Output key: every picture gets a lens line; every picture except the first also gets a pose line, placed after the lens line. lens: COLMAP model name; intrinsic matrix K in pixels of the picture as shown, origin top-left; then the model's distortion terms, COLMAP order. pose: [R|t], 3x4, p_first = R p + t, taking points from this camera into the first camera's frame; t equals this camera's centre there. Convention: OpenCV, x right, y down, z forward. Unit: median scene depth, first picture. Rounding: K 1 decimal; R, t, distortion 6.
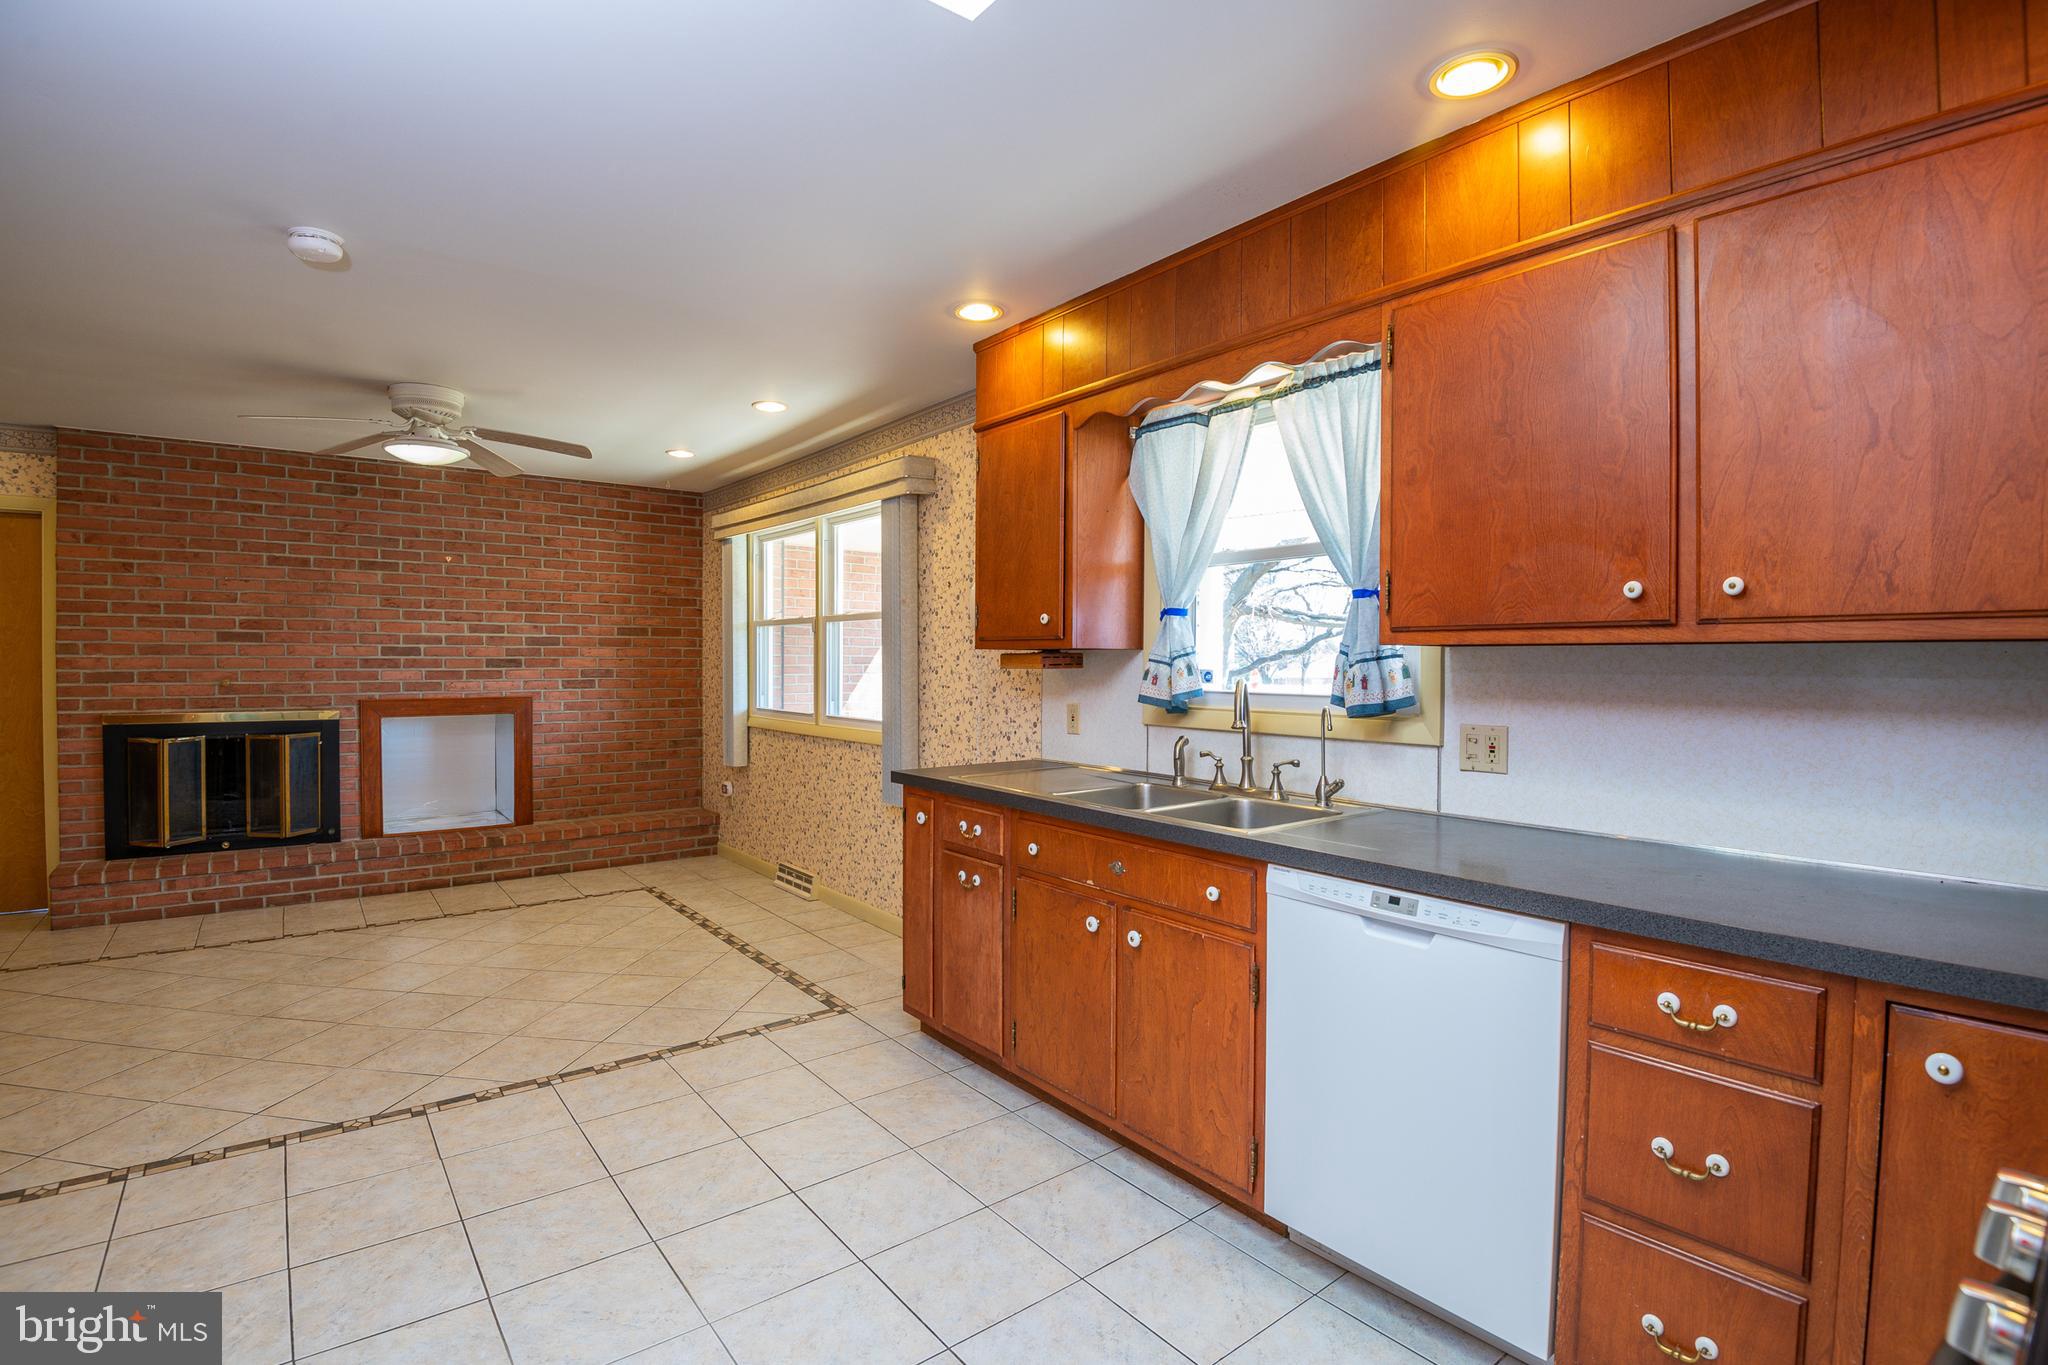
lens RADIAL K [[938.5, 0, 1017.4], [0, 938.5, 680.7], [0, 0, 1]] dist [-0.028146, -0.008175]
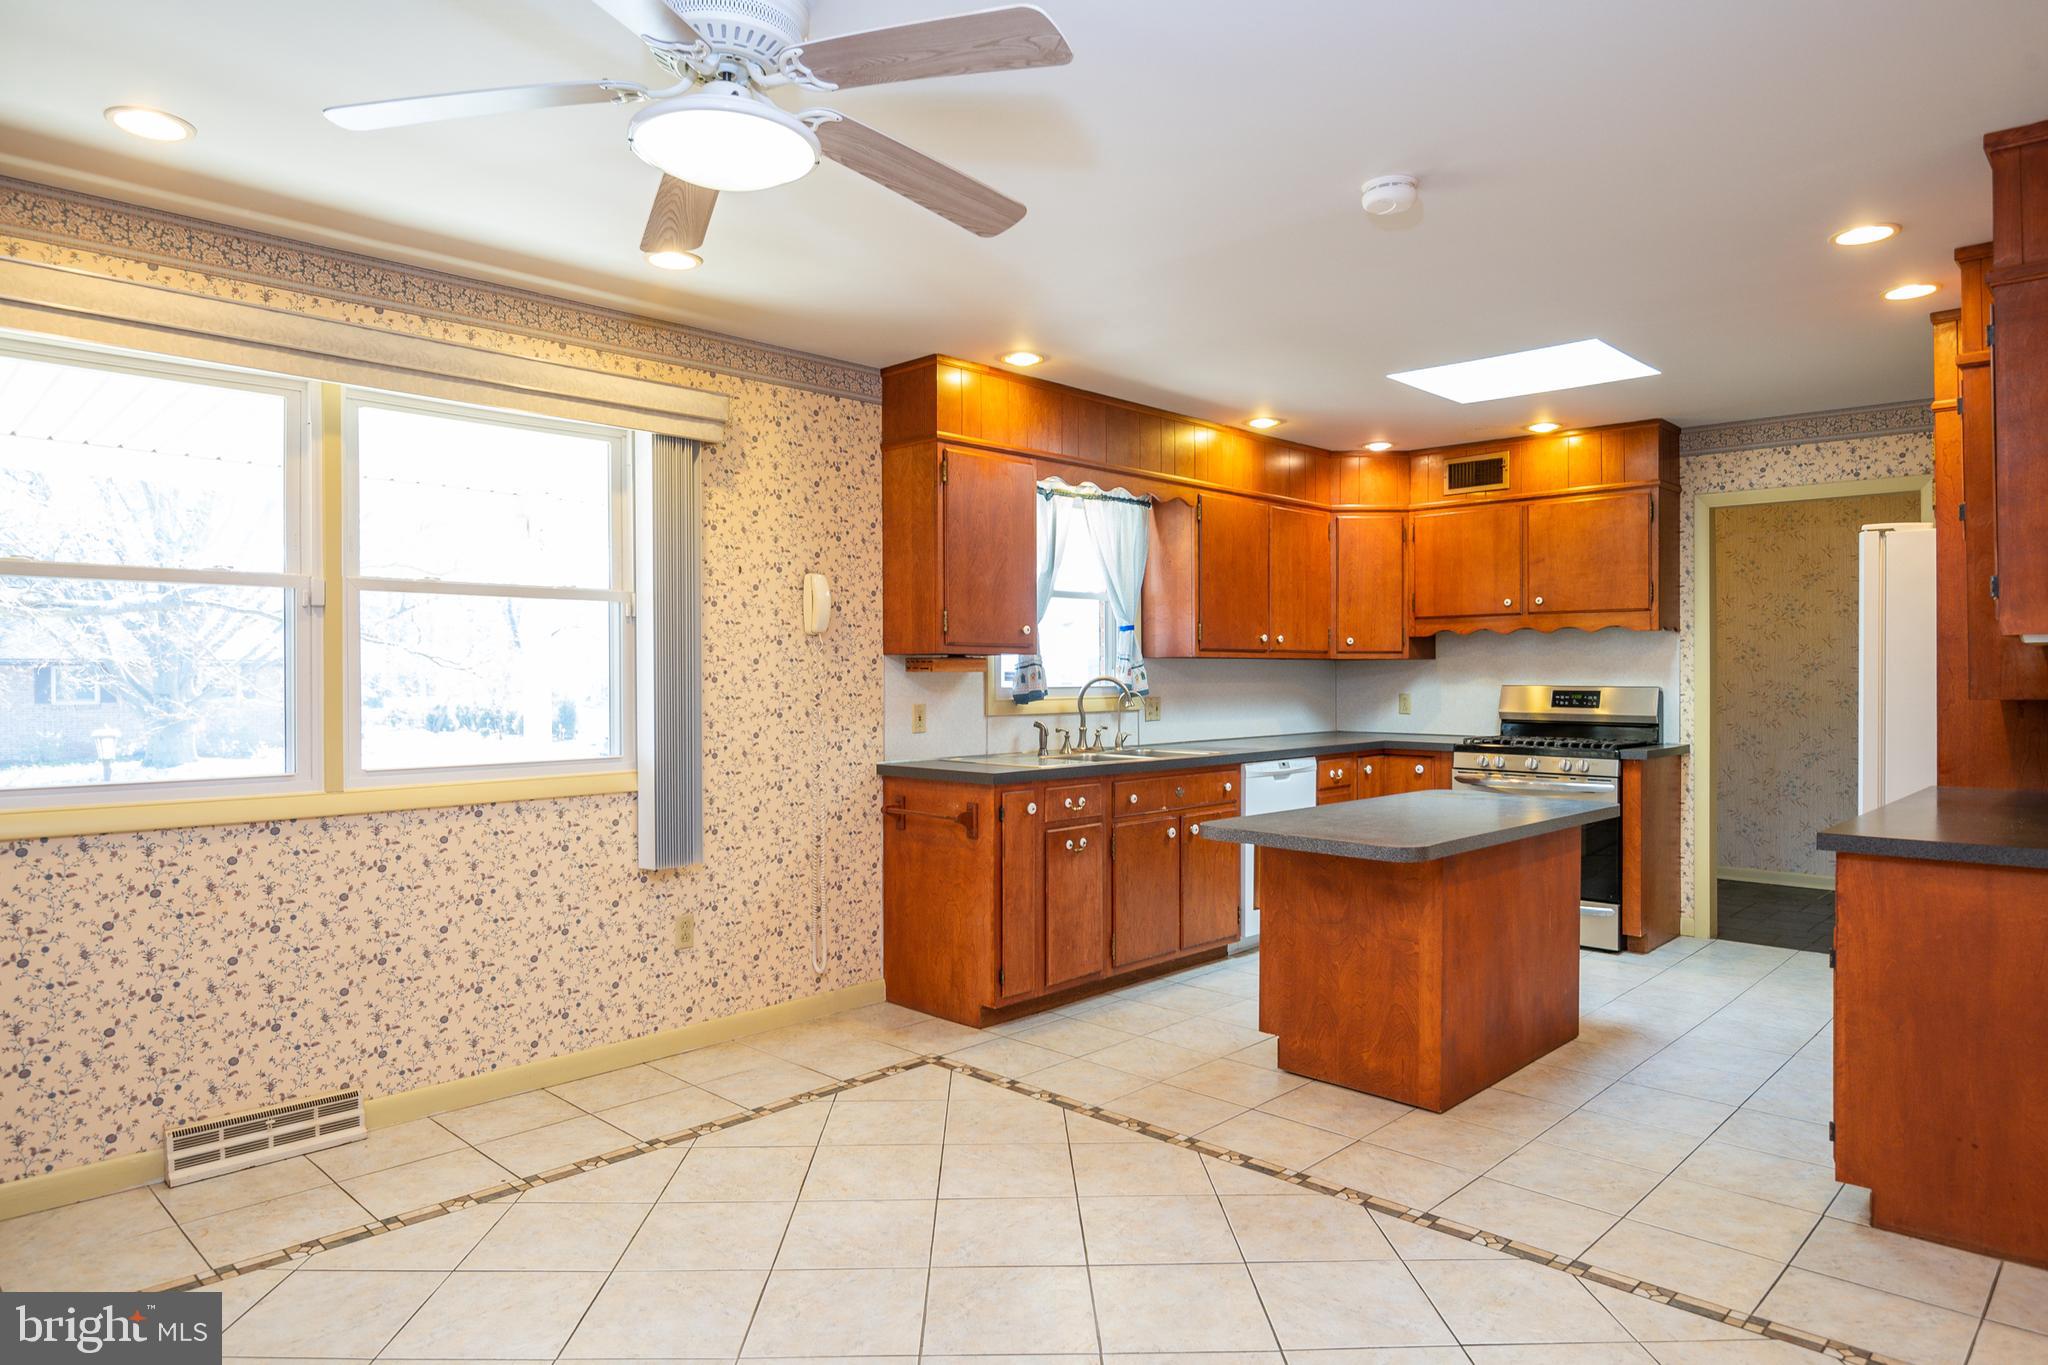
lens RADIAL K [[1235.8, 0, 991.9], [0, 1235.8, 675.9], [0, 0, 1]] dist [0.008986, -0.022365]
pose [[-0.121720, -0.009318, 0.992521, -1.399872], [0.020176, 0.999726, 0.011860, -0.024205], [-0.992359, 0.021469, -0.121498, 1.115546]]
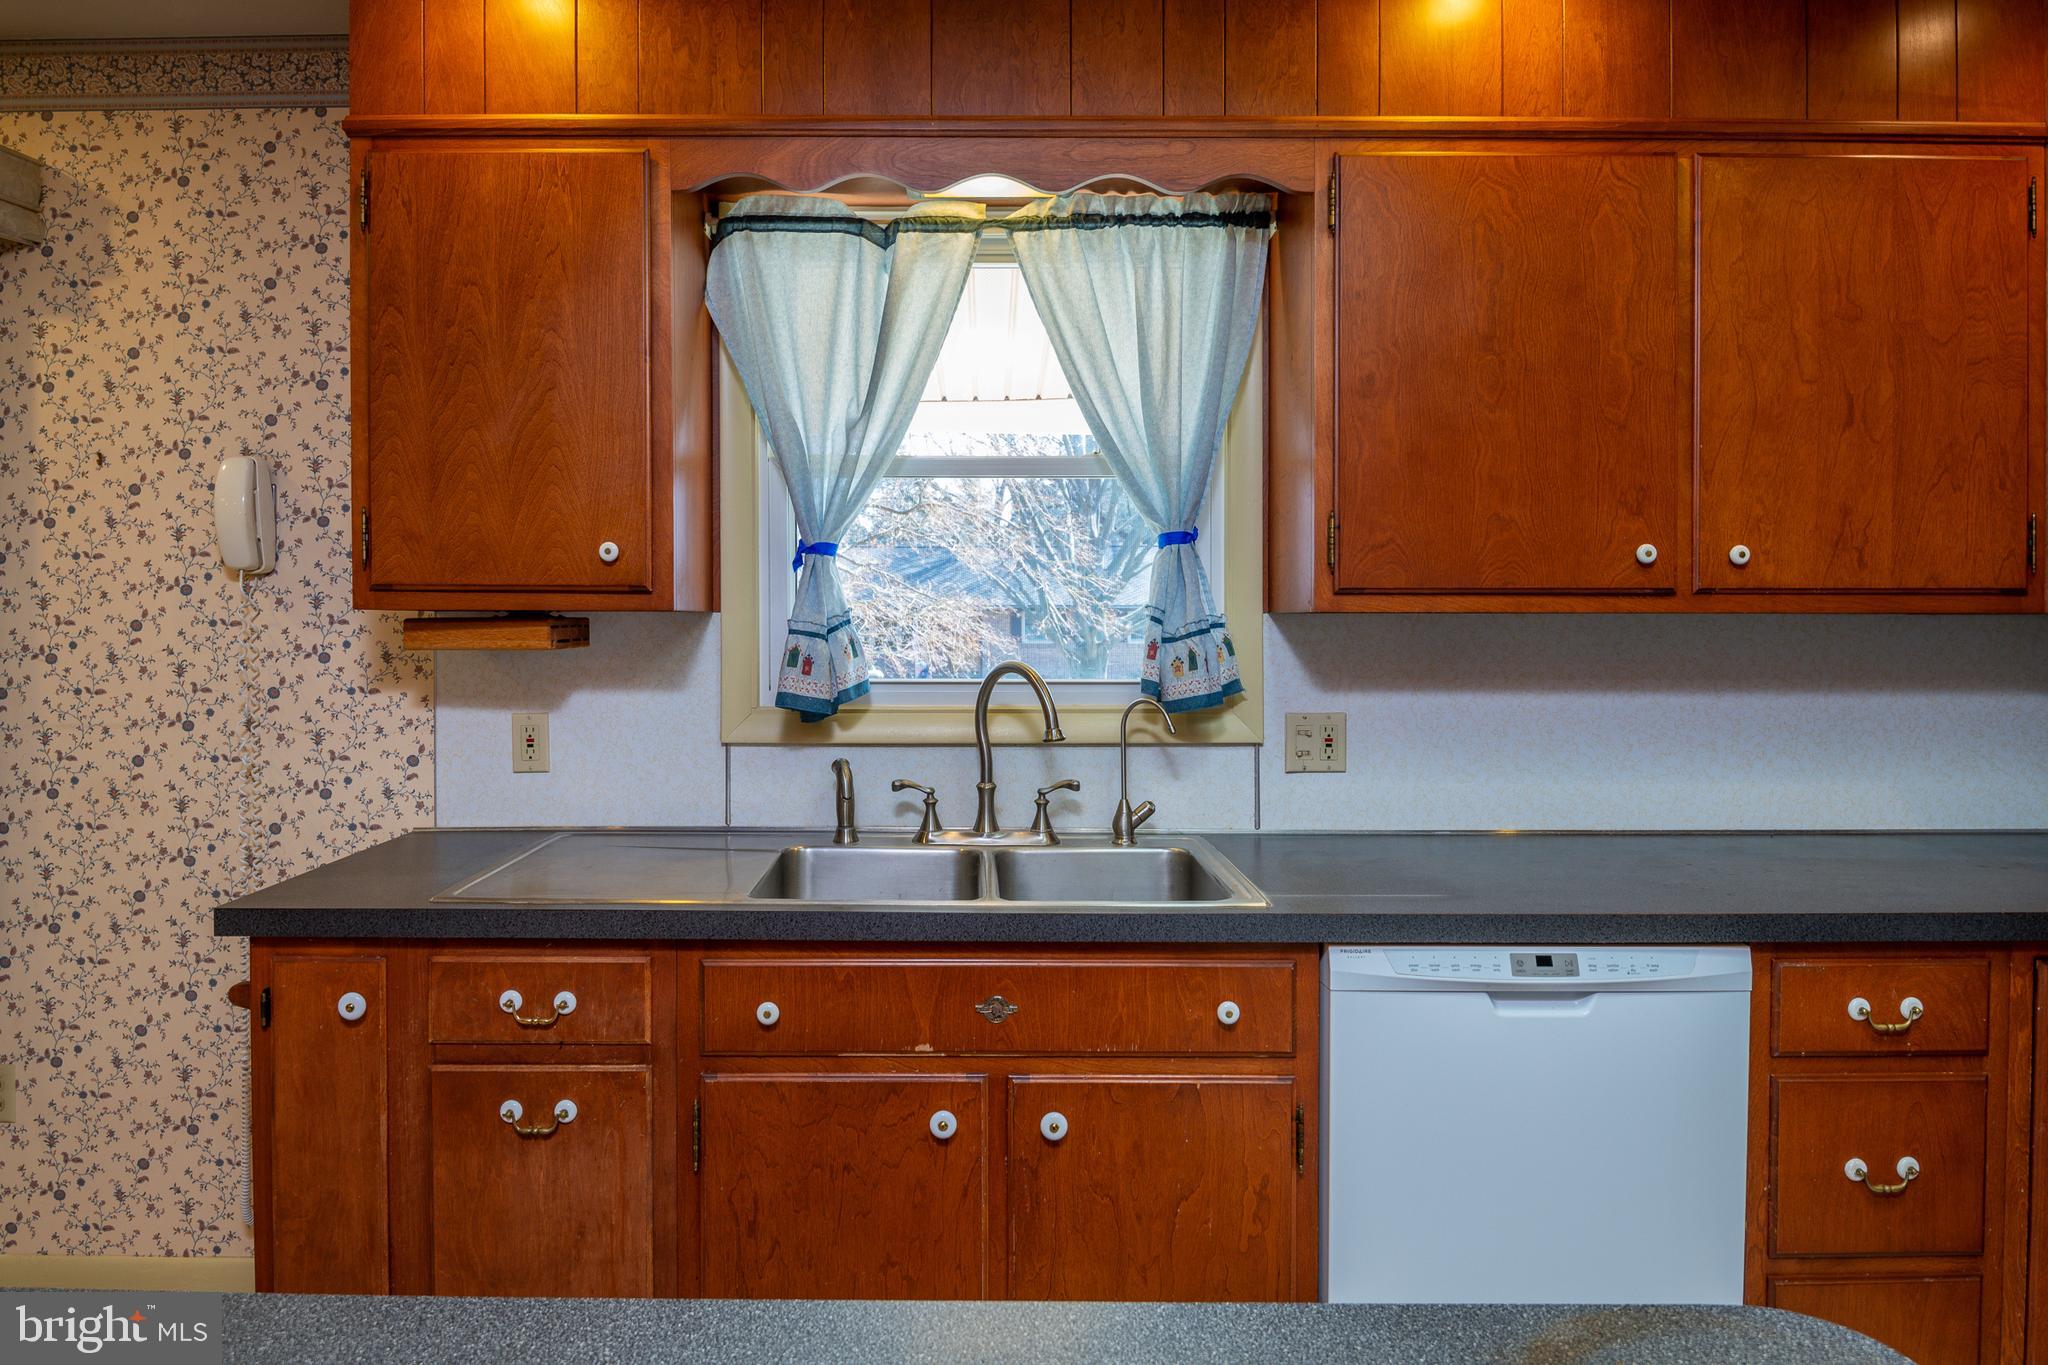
lens RADIAL K [[1235.8, 0, 958.4], [0, 1235.8, 635.6], [0, 0, 1]] dist [0.008986, -0.022365]
pose [[0.621390, -0.015791, 0.783342, -0.339064], [0.017603, 0.999826, 0.006191, -0.019495], [-0.783303, 0.009942, 0.621560, 0.392786]]
